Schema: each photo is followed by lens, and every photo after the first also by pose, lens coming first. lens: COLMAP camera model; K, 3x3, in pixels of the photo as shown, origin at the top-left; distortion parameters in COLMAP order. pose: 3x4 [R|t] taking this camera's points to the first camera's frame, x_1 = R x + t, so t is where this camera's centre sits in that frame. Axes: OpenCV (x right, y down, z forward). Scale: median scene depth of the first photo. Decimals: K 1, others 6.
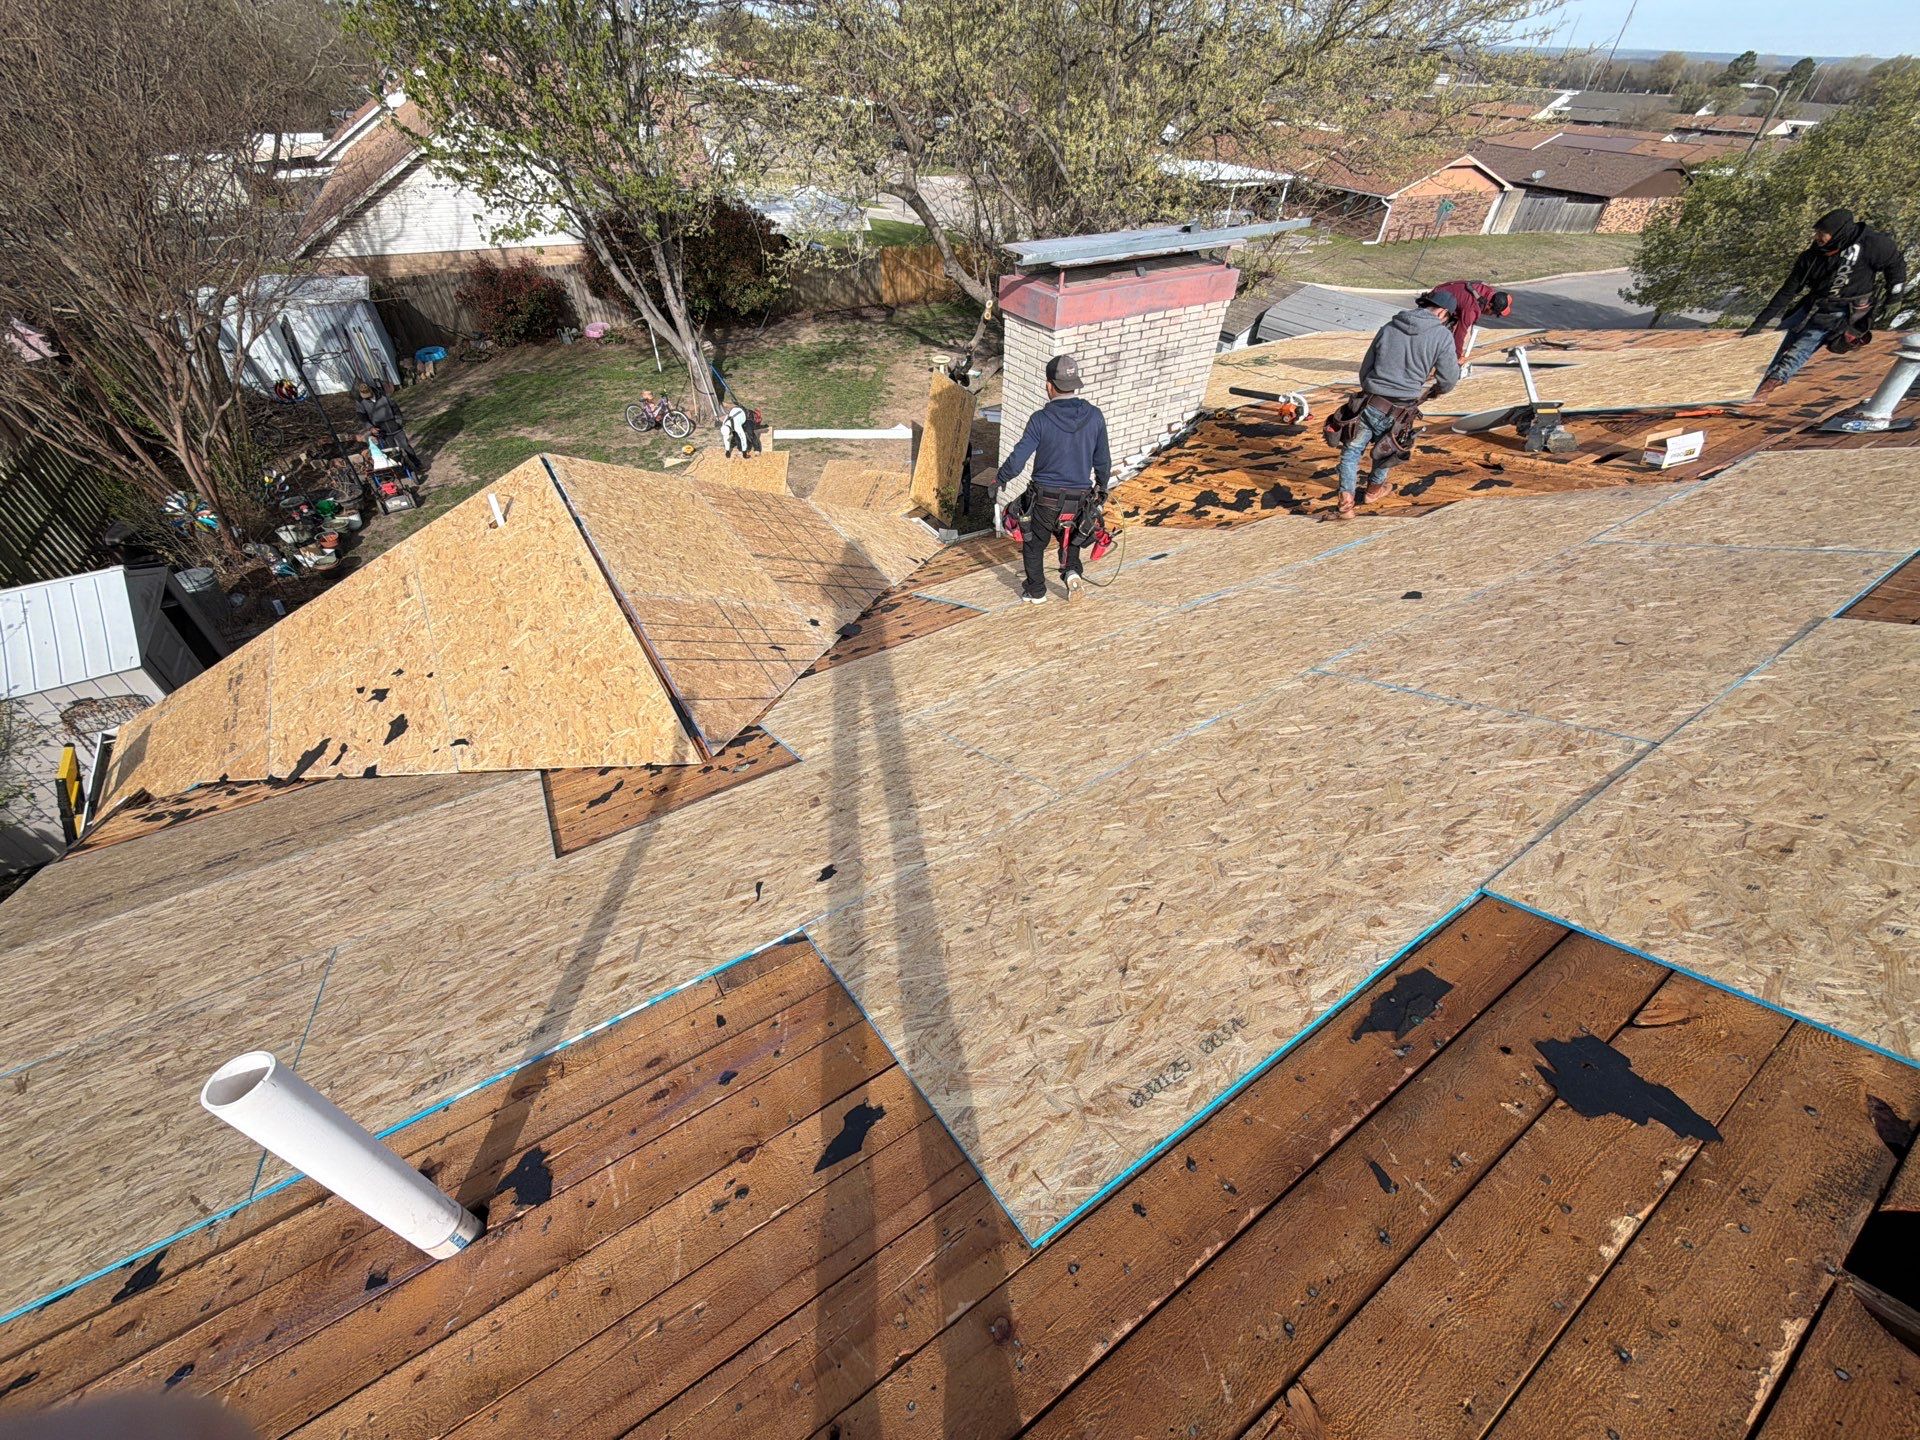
lens RADIAL K [[768.6, 0, 967.3], [0, 768.6, 720.0], [0, 0, 1]] dist [-0.001684, 0.000198]
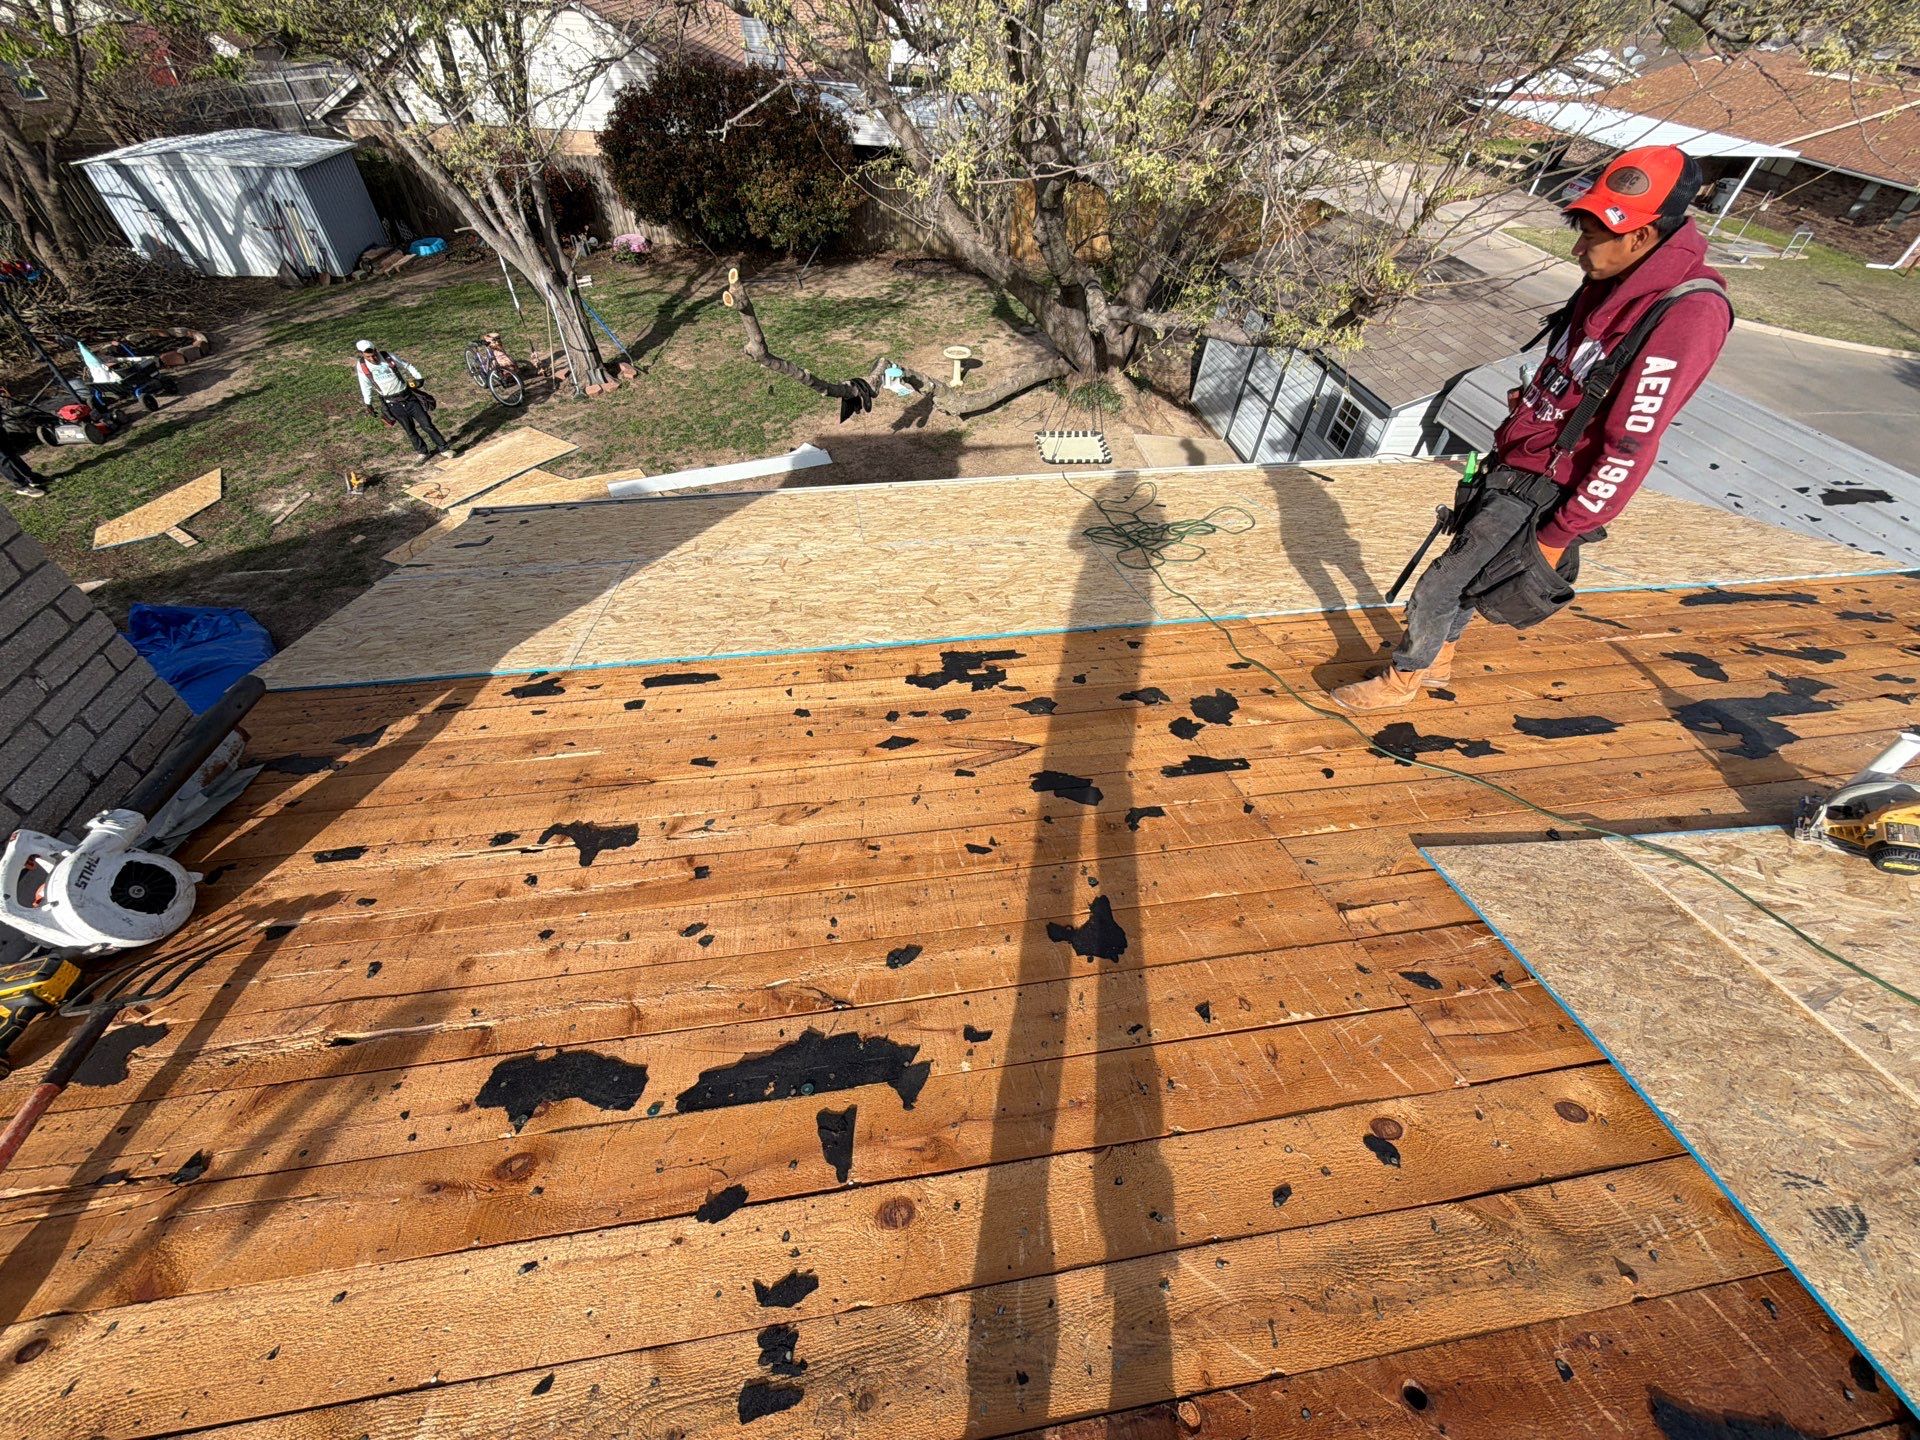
lens RADIAL K [[768.6, 0, 956.9], [0, 768.6, 721.4], [0, 0, 1]] dist [-0.001684, 0.000198]
pose [[0.916191, 0.294584, -0.271688, 0.294677], [-0.280633, 0.955607, 0.089781, -0.284749], [0.286075, -0.006011, 0.958188, 0.464464]]
